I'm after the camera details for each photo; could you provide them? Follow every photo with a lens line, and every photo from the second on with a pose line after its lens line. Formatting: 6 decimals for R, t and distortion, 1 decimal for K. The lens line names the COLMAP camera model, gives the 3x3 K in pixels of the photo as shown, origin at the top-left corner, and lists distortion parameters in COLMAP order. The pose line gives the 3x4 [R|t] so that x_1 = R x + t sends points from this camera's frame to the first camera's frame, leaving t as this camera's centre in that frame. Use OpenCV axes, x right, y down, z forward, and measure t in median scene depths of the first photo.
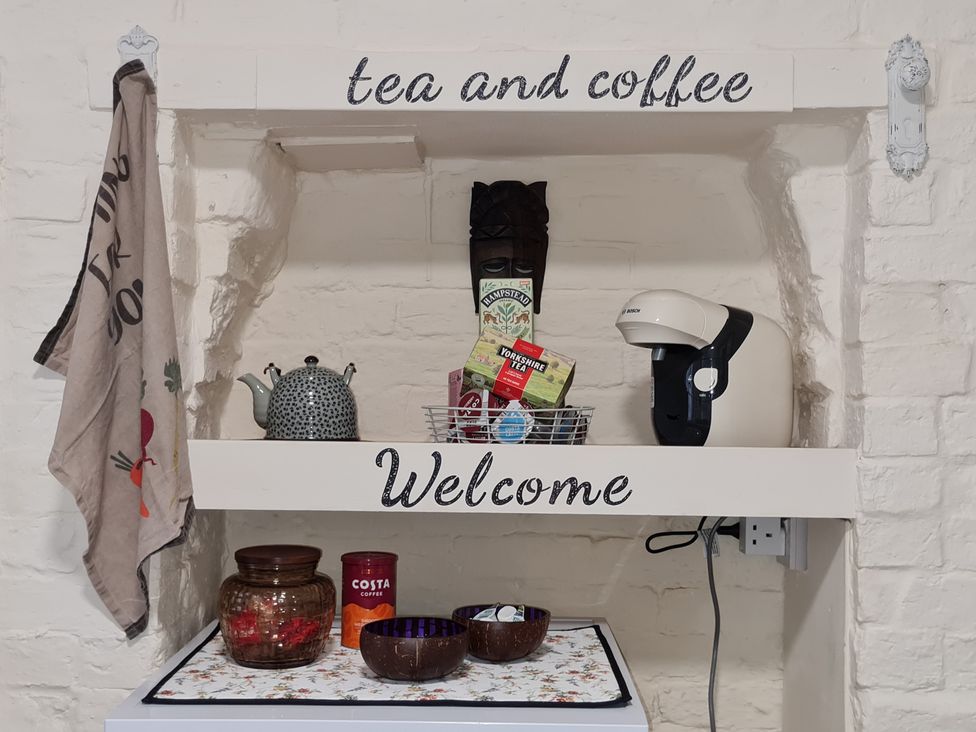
lens RADIAL K [[1219.6, 0, 488.0], [0, 1219.6, 366.0], [0, 0, 1]] dist [0.024935, 0.019643]
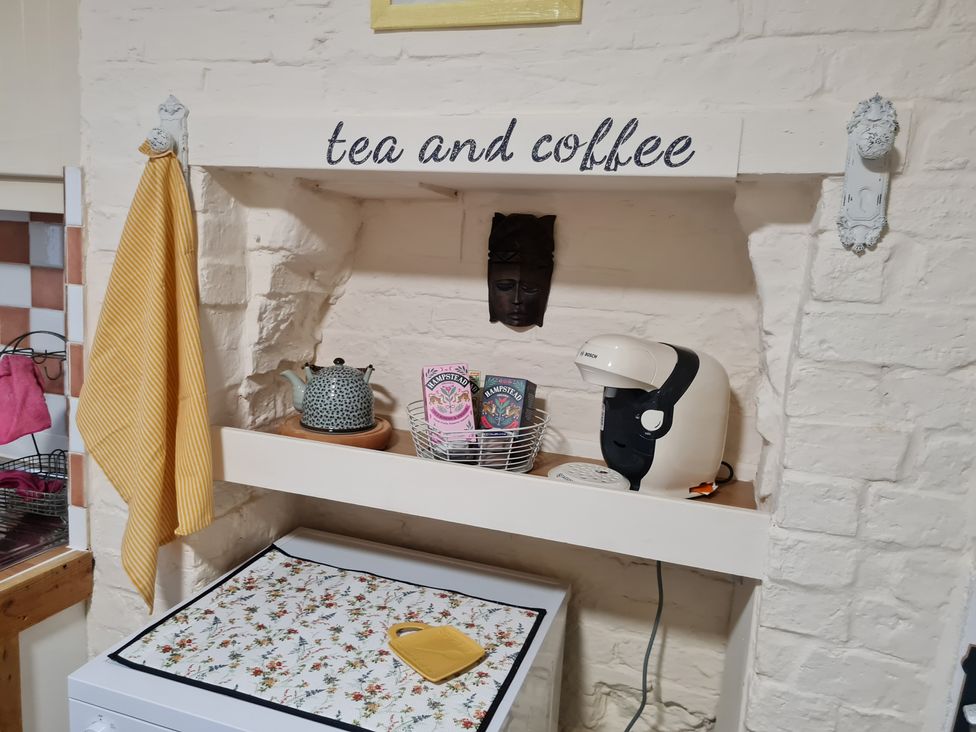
lens RADIAL K [[733.1, 0, 475.9], [0, 733.1, 364.2], [0, 0, 1]] dist [0.049636, -0.049922]
pose [[0.949741, 0.094184, -0.298532, 0.242112], [-0.045832, 0.985224, 0.165022, -0.149554], [0.309664, -0.143046, 0.940025, 0.364921]]
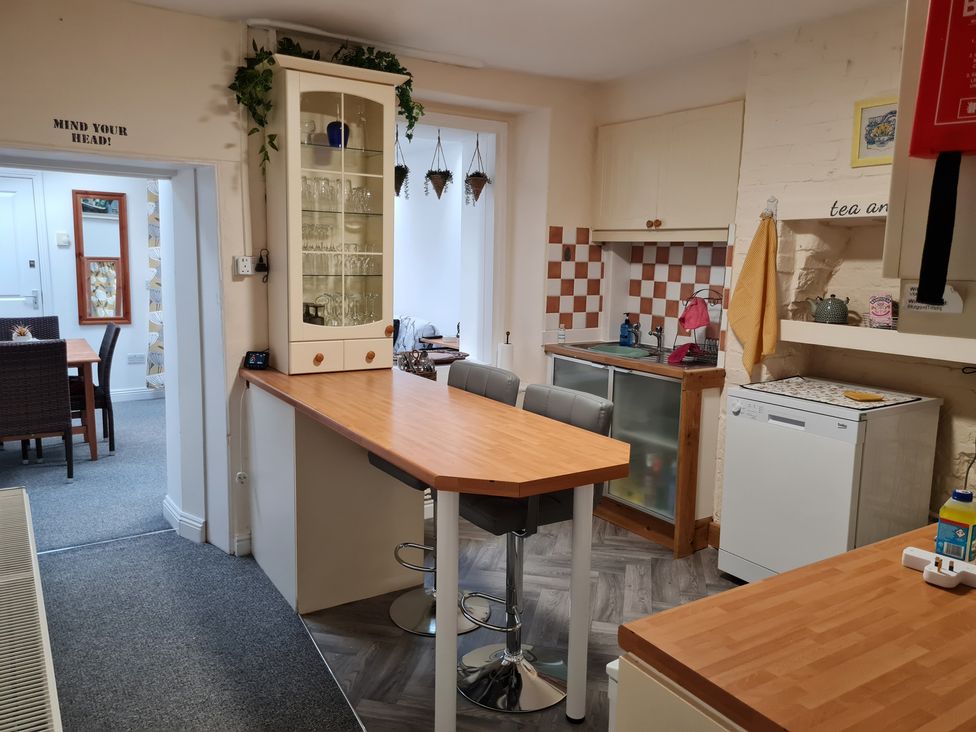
lens RADIAL K [[733.1, 0, 475.9], [0, 733.1, 364.2], [0, 0, 1]] dist [0.049636, -0.049922]
pose [[0.542896, 0.123211, -0.830713, 1.015584], [-0.004183, 0.989563, 0.144038, -0.108251], [0.839790, -0.074722, 0.537745, -0.813828]]
